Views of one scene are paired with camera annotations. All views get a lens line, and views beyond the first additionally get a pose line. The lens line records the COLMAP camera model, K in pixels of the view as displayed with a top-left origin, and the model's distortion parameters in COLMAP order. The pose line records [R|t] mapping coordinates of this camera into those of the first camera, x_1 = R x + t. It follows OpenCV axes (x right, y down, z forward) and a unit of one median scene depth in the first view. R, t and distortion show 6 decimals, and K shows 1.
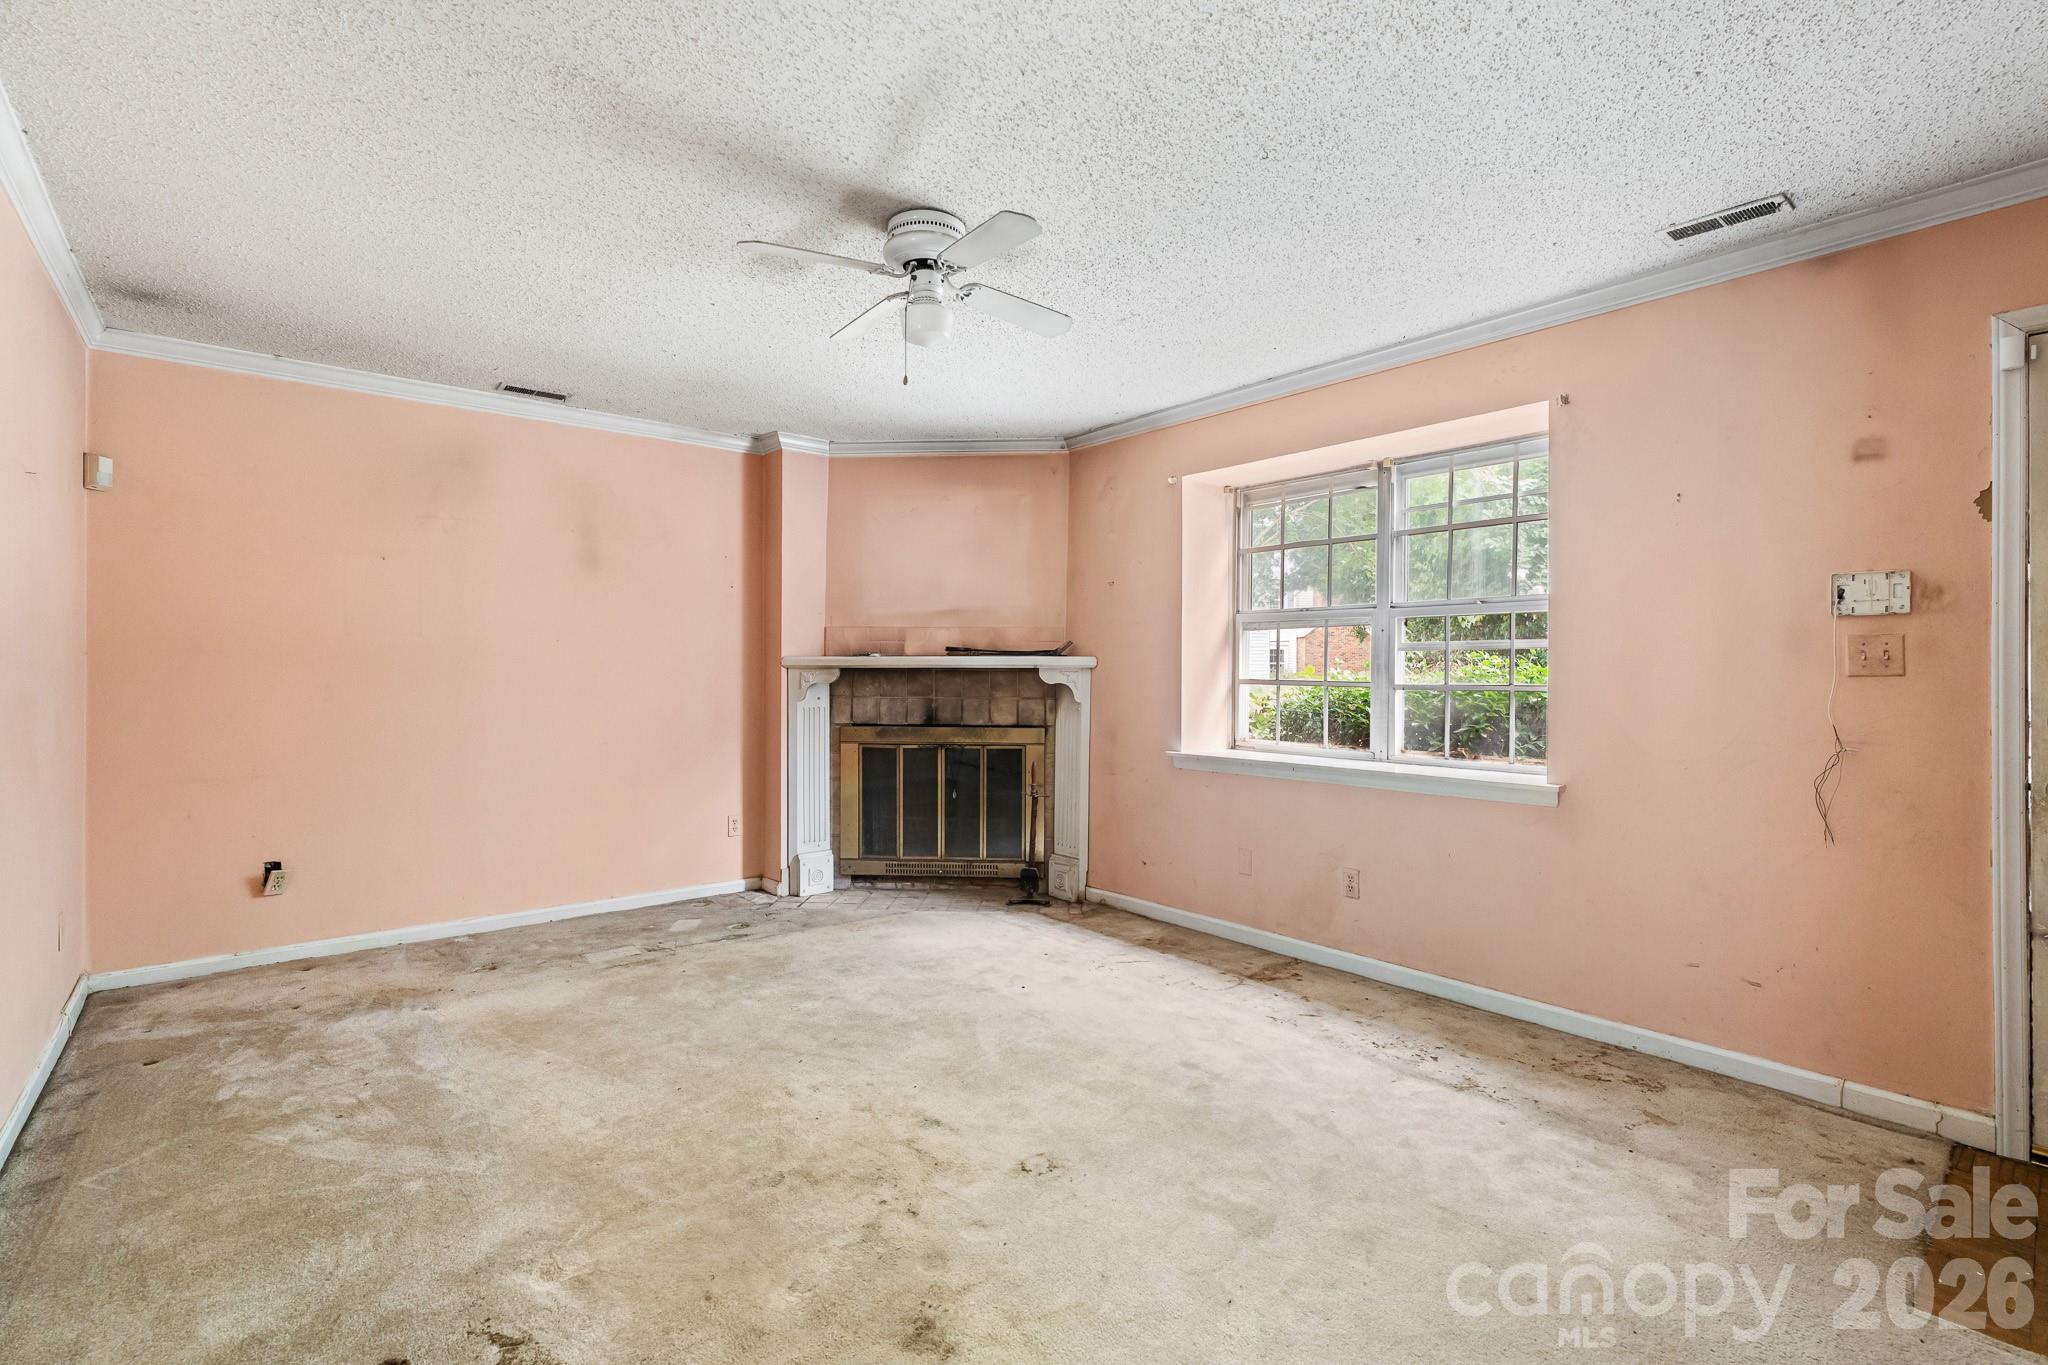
lens RADIAL K [[930.8, 0, 1025.8], [0, 930.8, 668.3], [0, 0, 1]] dist [-0.000744, 0.000019]
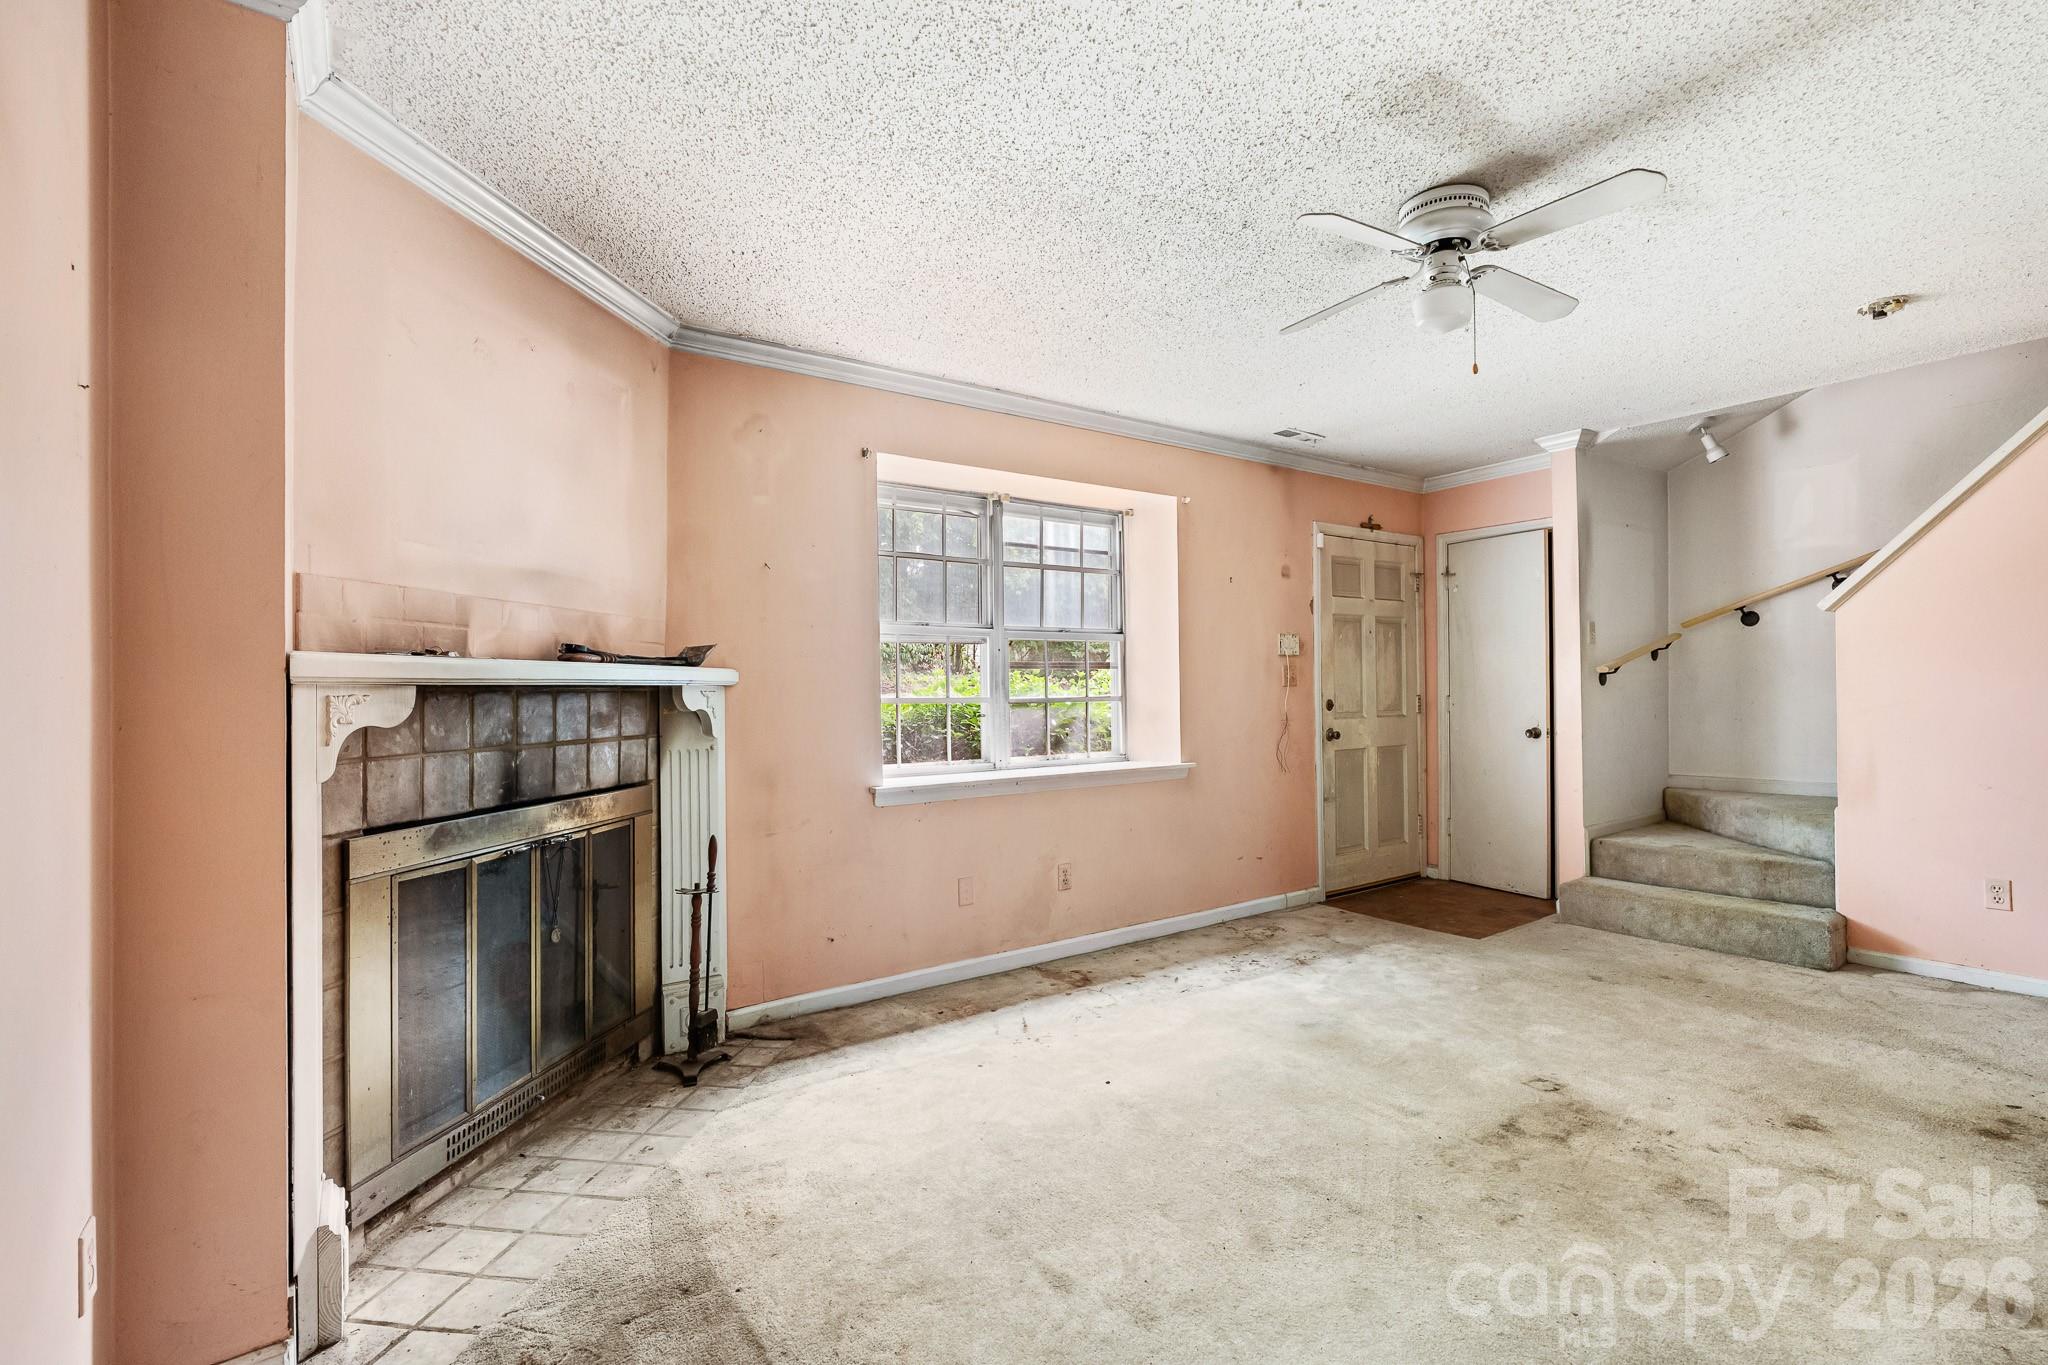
lens RADIAL K [[926.8, 0, 1020.7], [0, 926.8, 690.6], [0, 0, 1]] dist [0.000966, 0.000978]
pose [[0.084196, -0.004787, 0.996438, -0.677038], [0.008999, 0.999951, 0.004044, 0.002686], [-0.996409, 0.008627, 0.084235, 0.853175]]
